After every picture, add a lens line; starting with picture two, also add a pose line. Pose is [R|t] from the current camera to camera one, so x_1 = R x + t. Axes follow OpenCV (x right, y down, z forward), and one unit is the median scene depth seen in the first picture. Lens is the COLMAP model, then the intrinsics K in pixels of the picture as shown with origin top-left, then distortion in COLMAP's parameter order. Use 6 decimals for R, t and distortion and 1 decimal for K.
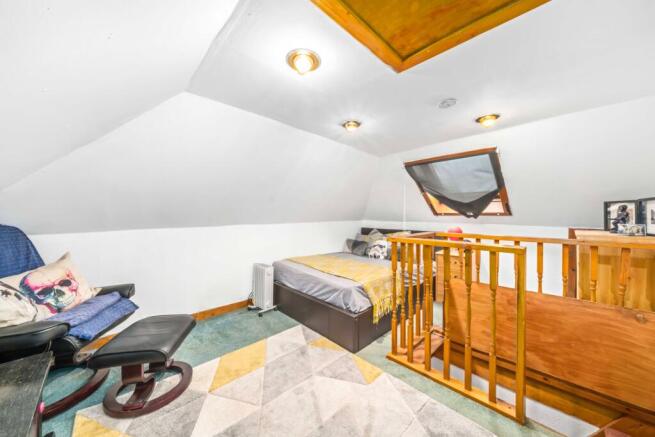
lens RADIAL K [[228.1, 0, 329.9], [0, 228.1, 218.8], [0, 0, 1]] dist [0.000328, 0.000001]
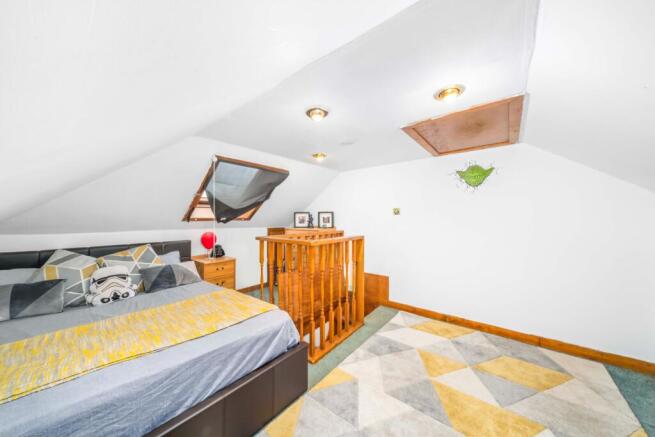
lens RADIAL K [[219.6, 0, 327.5], [0, 219.6, 218.5], [0, 0, 1]] dist [0.000044, -0.000008]
pose [[-0.108619, 0.004877, 0.994071, -0.591091], [0.028875, 0.999581, -0.001749, -0.010834], [-0.993664, 0.028514, -0.108715, 0.873851]]
